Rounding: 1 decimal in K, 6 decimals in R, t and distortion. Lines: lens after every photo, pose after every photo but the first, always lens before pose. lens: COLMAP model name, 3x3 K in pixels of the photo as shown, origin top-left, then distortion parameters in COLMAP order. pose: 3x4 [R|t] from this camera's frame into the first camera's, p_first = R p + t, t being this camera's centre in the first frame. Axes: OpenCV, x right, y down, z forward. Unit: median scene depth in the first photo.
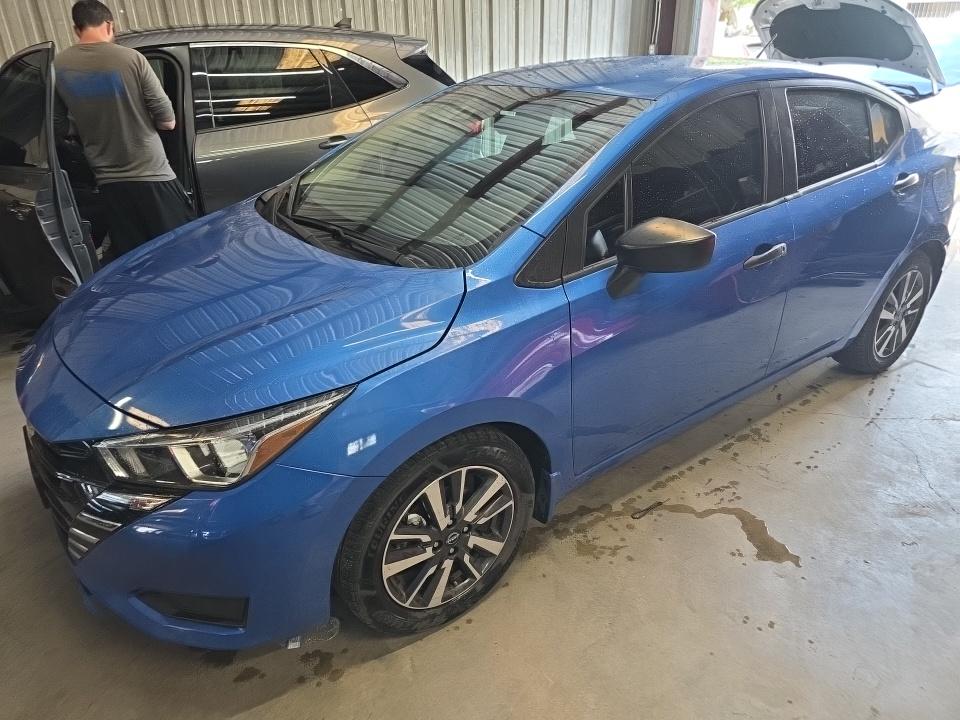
lens RADIAL K [[658.8, 0, 480.0], [0, 658.8, 360.0], [0, 0, 1]] dist [-0.001102, -0.002057]
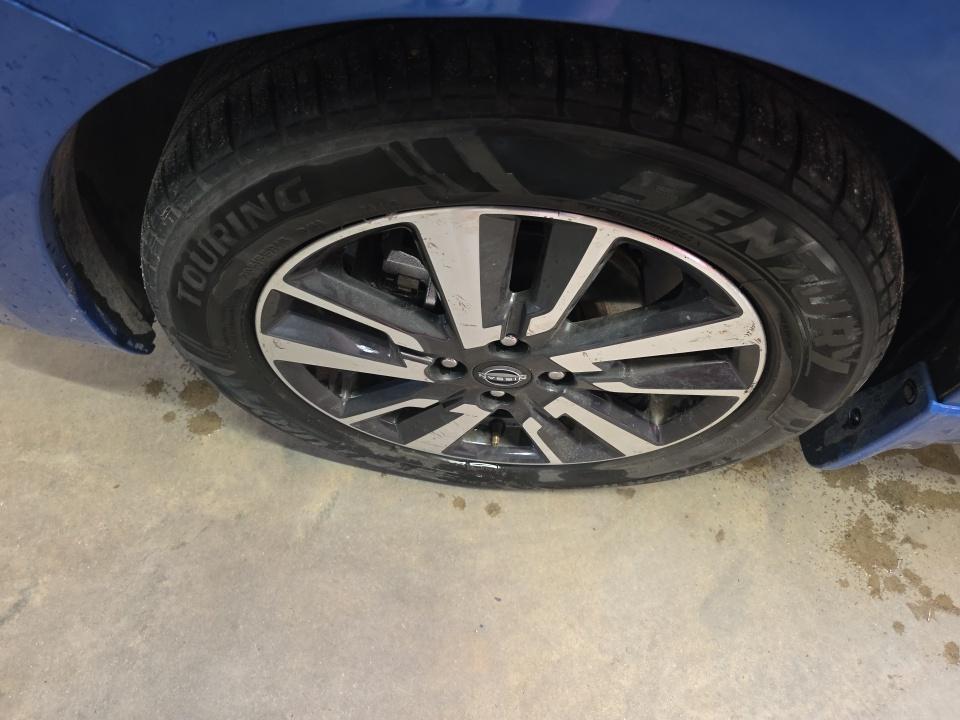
lens RADIAL K [[658.8, 0, 480.0], [0, 658.8, 360.0], [0, 0, 1]] dist [-0.001102, -0.002057]
pose [[0.746402, 0.616096, -0.251614, 0.026184], [-0.364421, 0.694746, 0.620100, 0.066328], [0.556849, -0.371151, 0.743079, 0.733701]]
